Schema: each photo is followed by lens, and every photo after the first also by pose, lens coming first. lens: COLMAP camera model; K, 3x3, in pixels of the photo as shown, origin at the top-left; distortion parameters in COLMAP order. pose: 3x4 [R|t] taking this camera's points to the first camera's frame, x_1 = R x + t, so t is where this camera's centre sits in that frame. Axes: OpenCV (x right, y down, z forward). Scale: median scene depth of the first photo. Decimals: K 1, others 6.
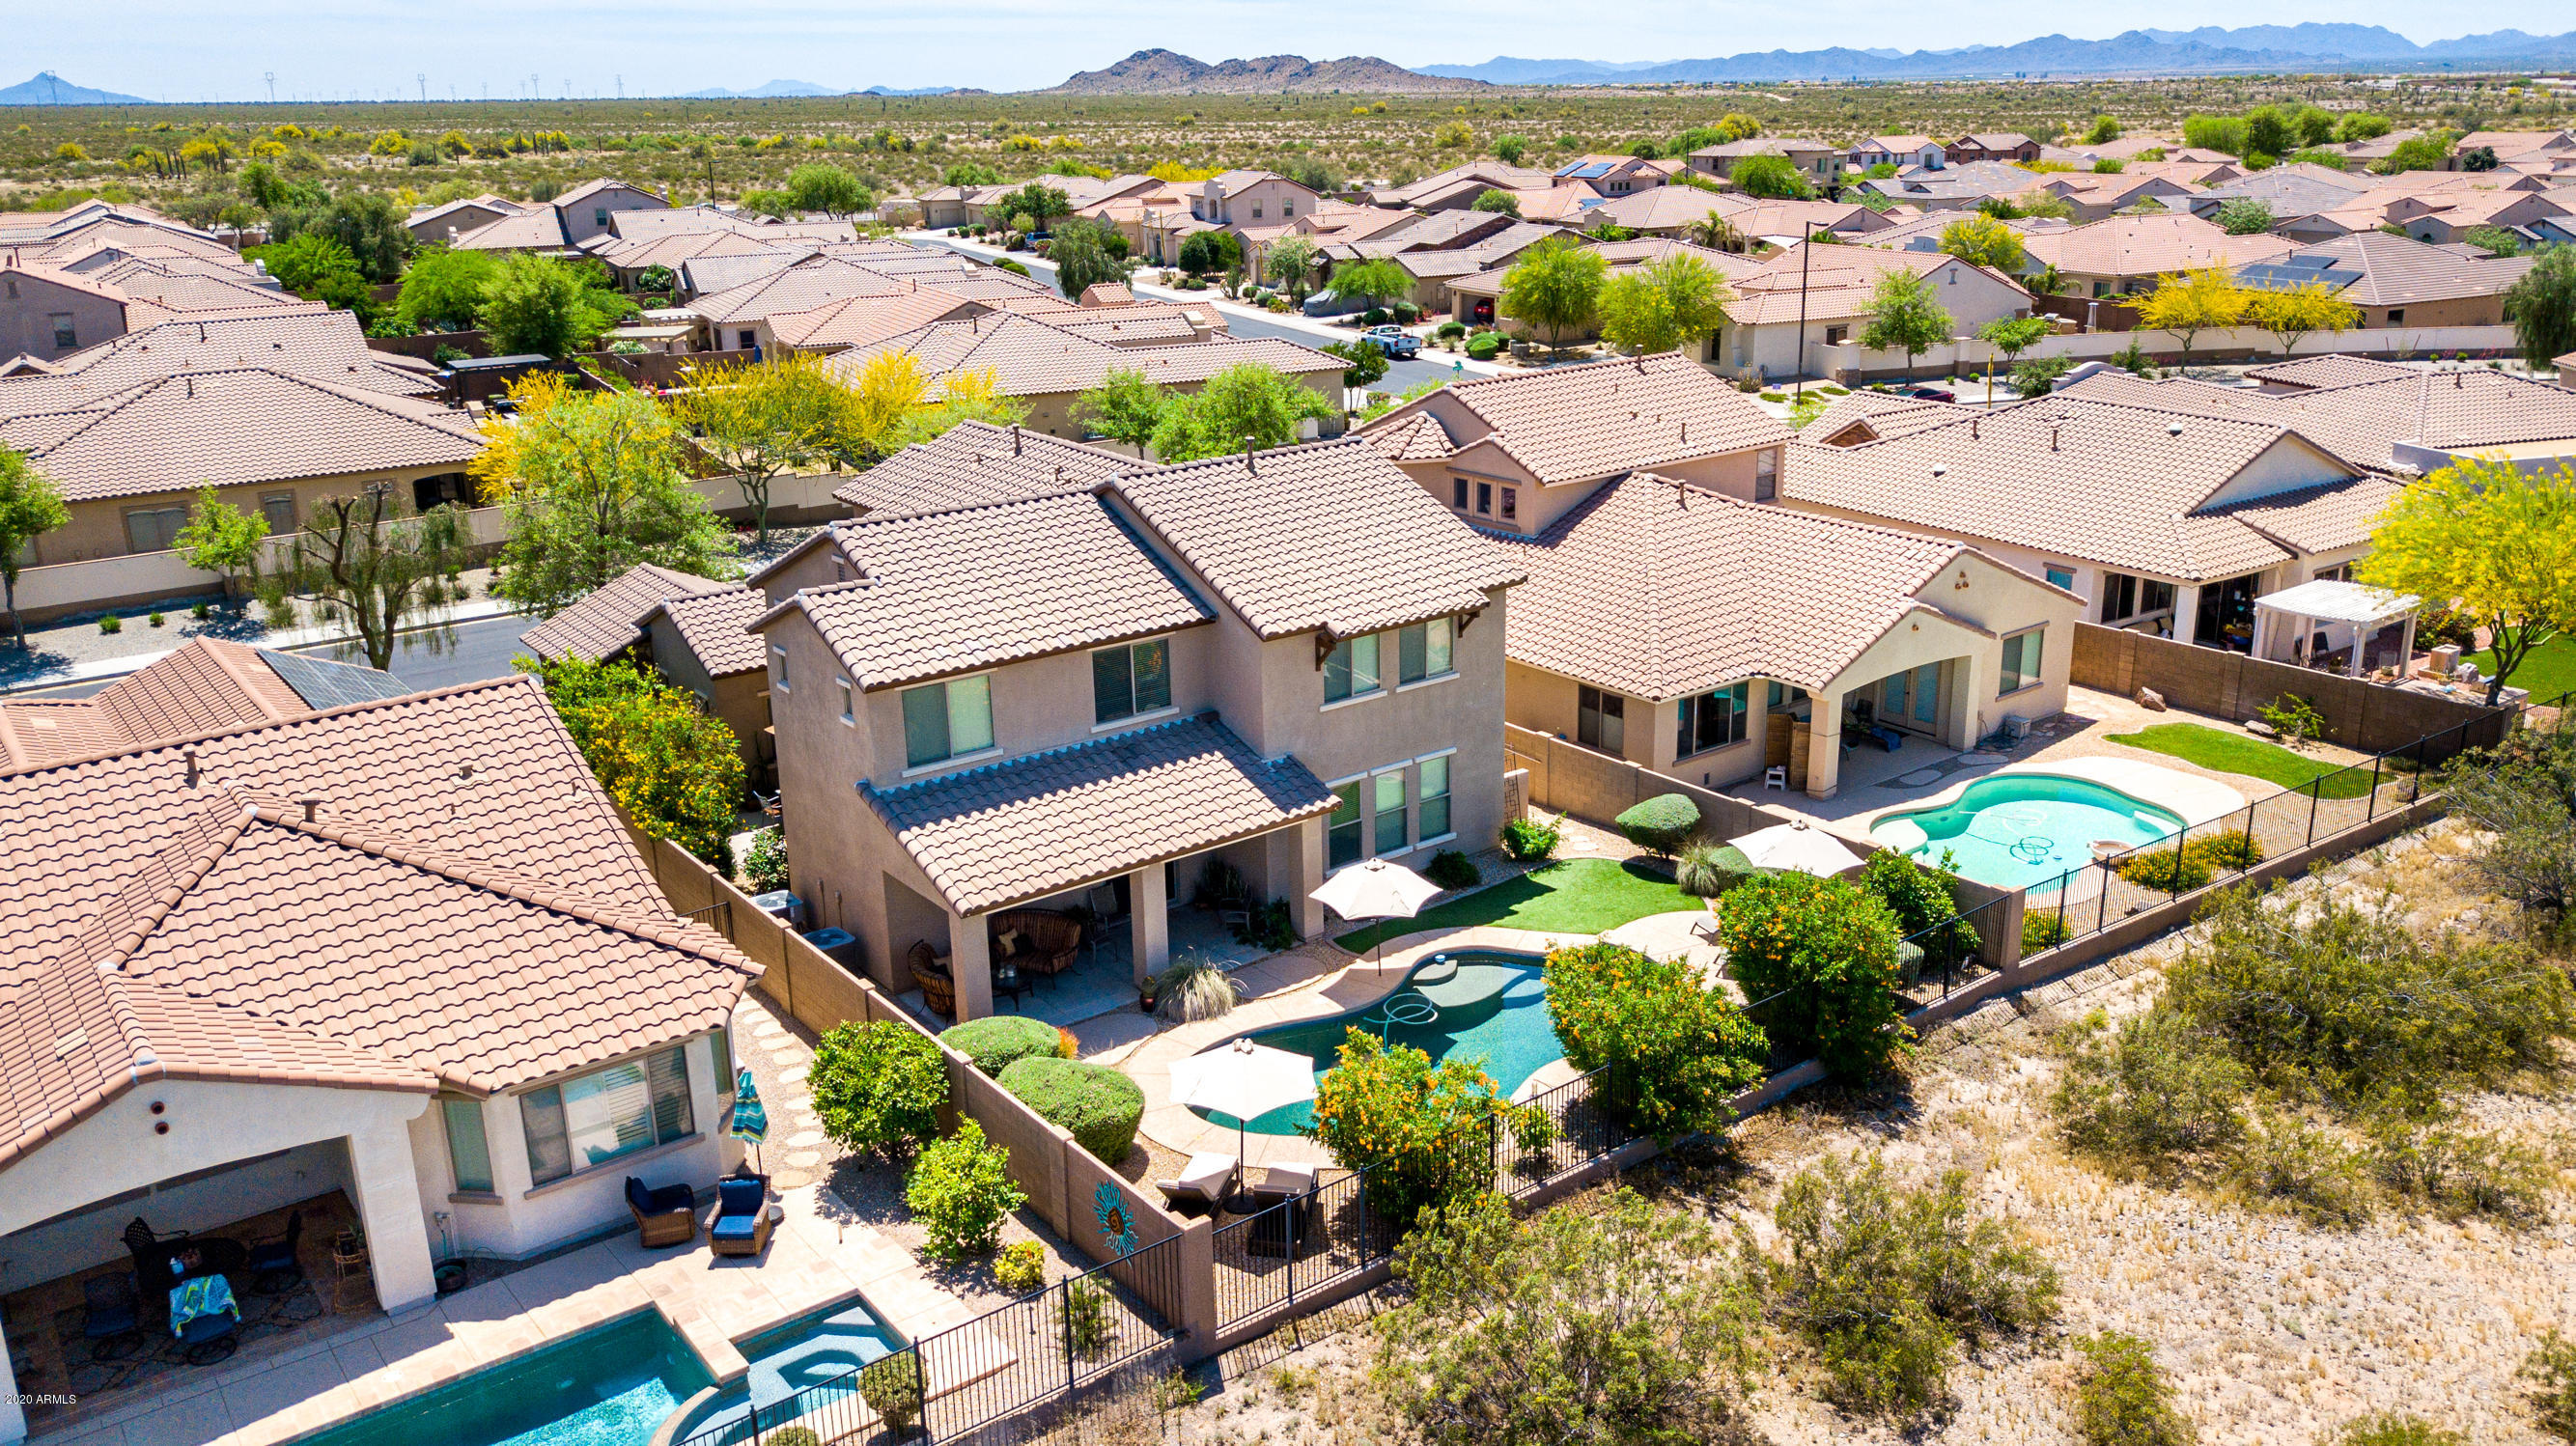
lens RADIAL K [[2000.0, 0, 1290.7], [0, 2000.0, 682.3], [0, 0, 1]] dist [0.016480, -0.007138]
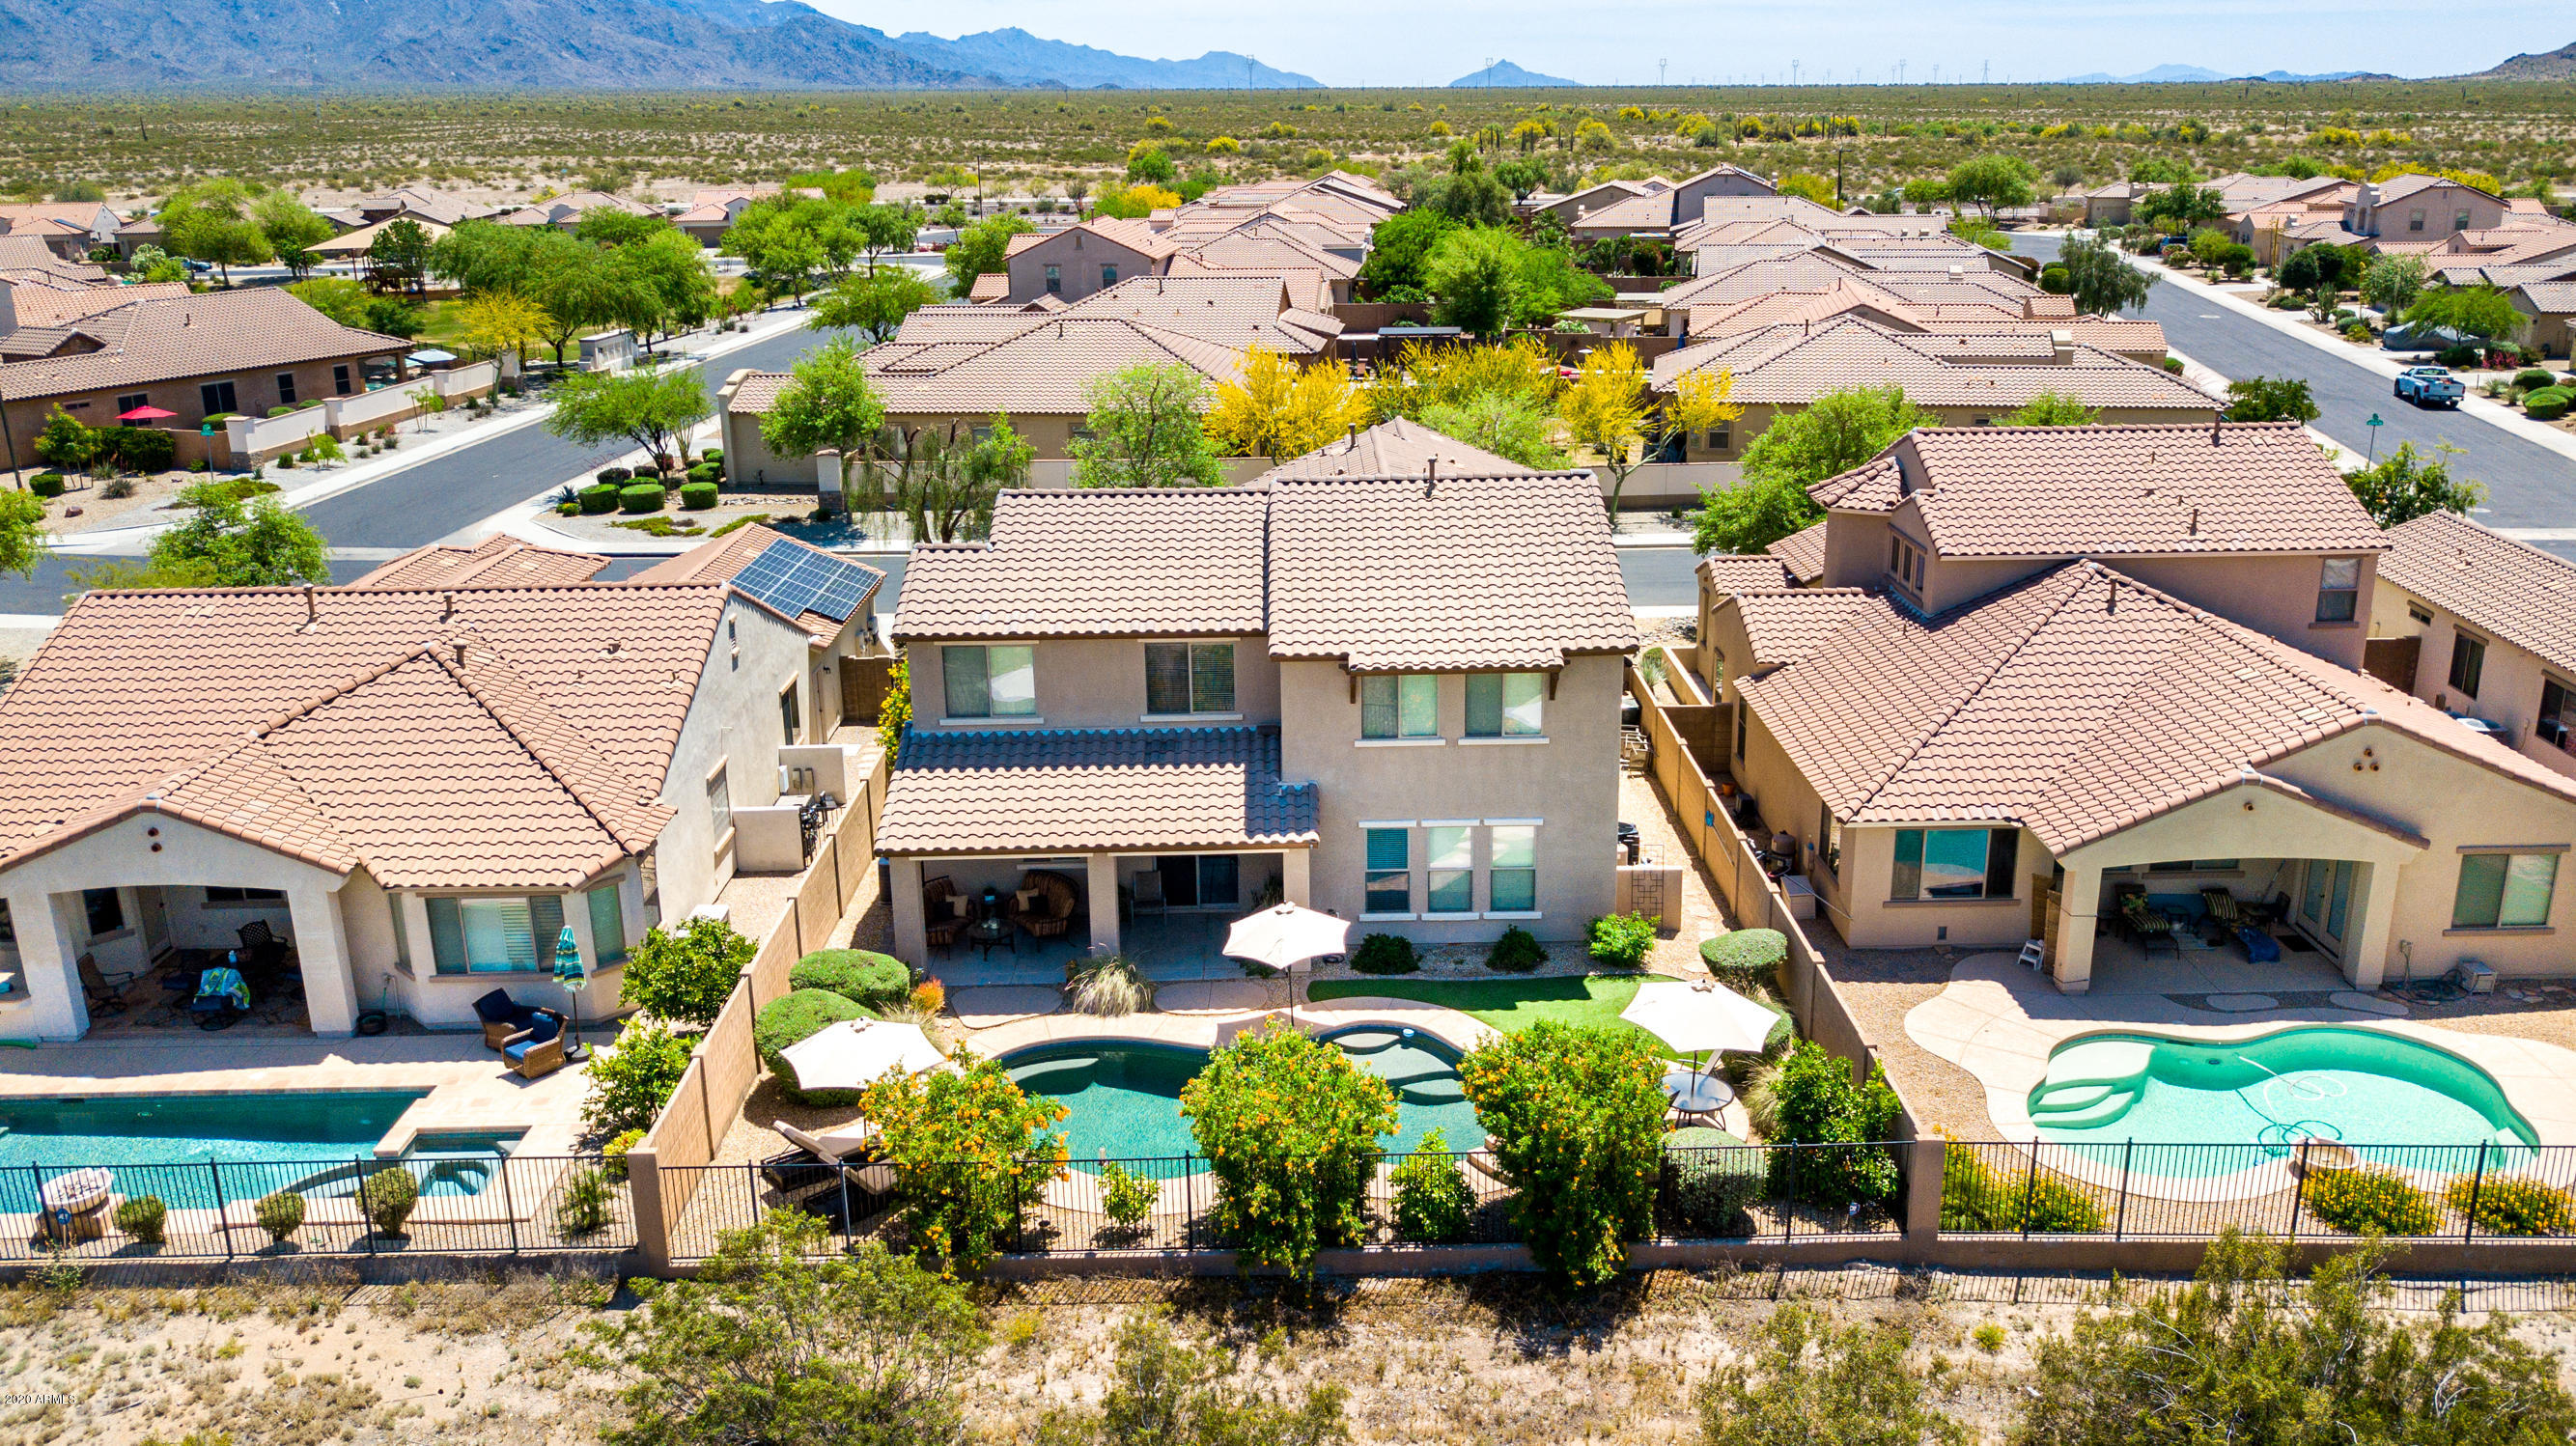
lens RADIAL K [[2000.0, 0, 1290.7], [0, 2000.0, 682.3], [0, 0, 1]] dist [0.016480, -0.007138]
pose [[0.803452, 0.175681, -0.568859, 0.513749], [-0.171774, 0.983243, 0.061043, -0.066394], [0.570051, 0.048670, 0.820167, 0.194295]]
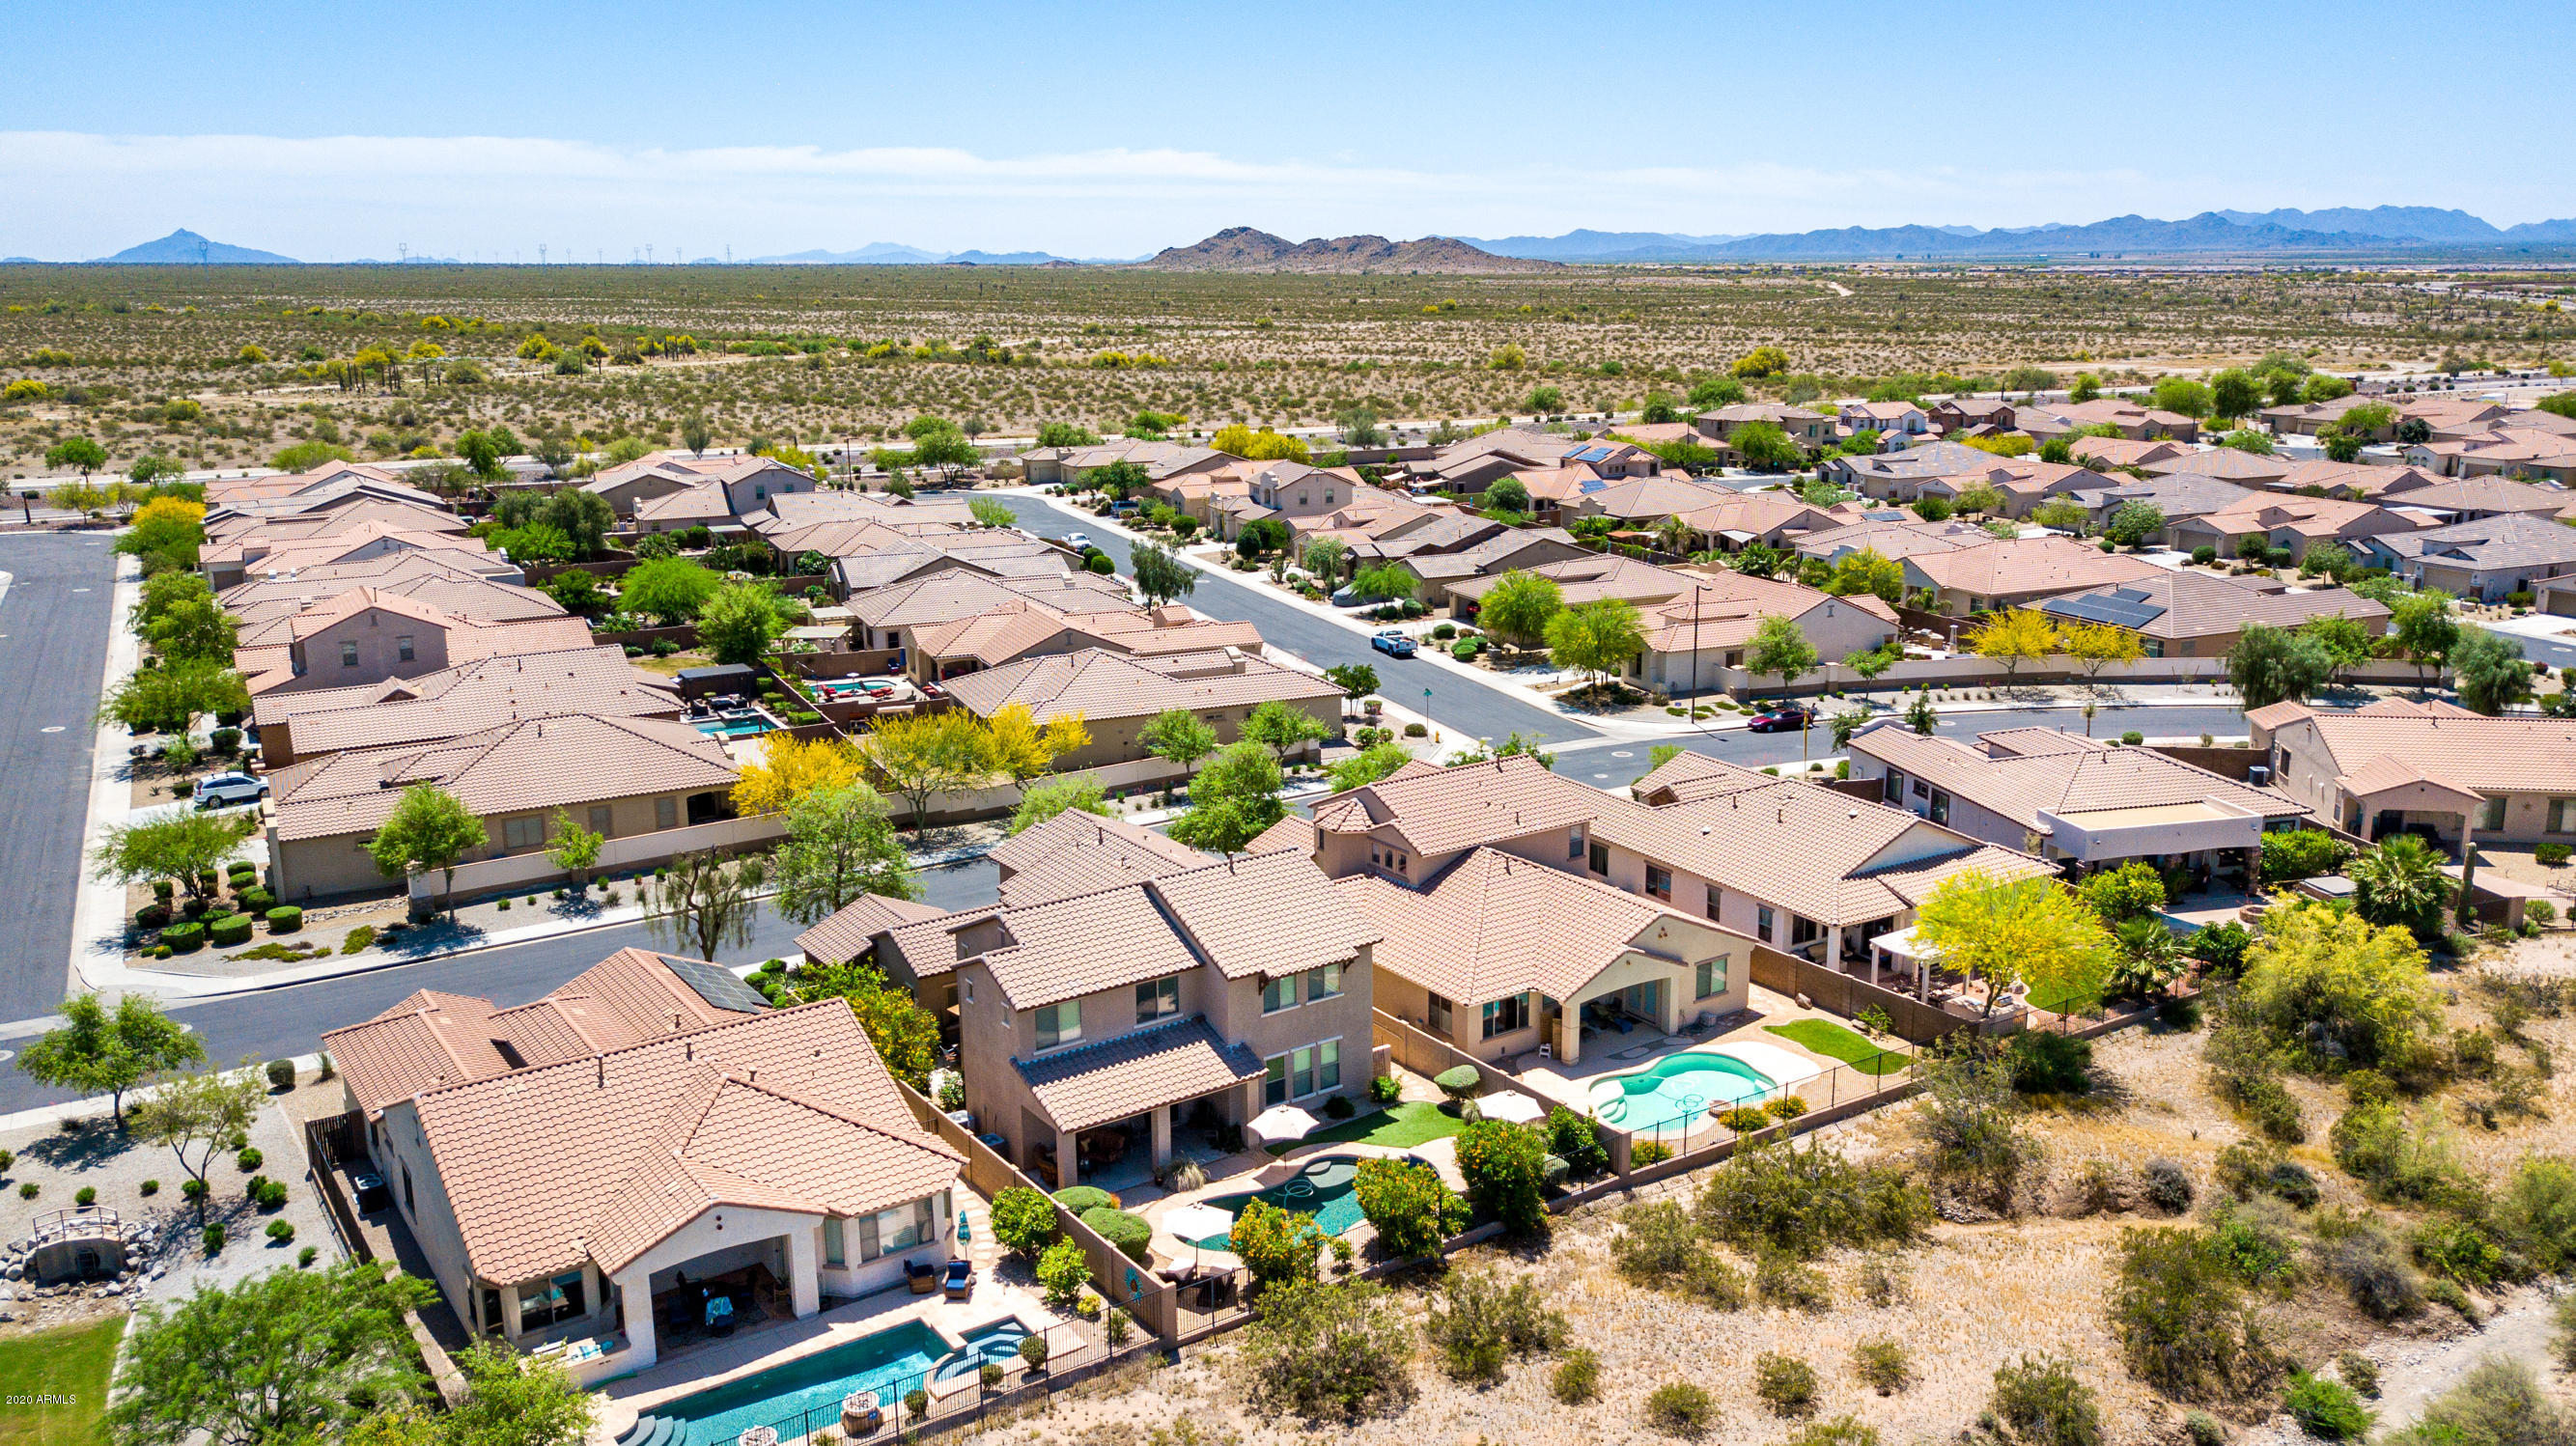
lens RADIAL K [[2000.0, 0, 1290.7], [0, 2000.0, 682.3], [0, 0, 1]] dist [0.016480, -0.007138]
pose [[0.999099, 0.019281, -0.037815, 0.101289], [-0.022153, 0.996779, -0.077082, -0.145802], [0.036207, 0.077850, 0.996307, -0.804619]]
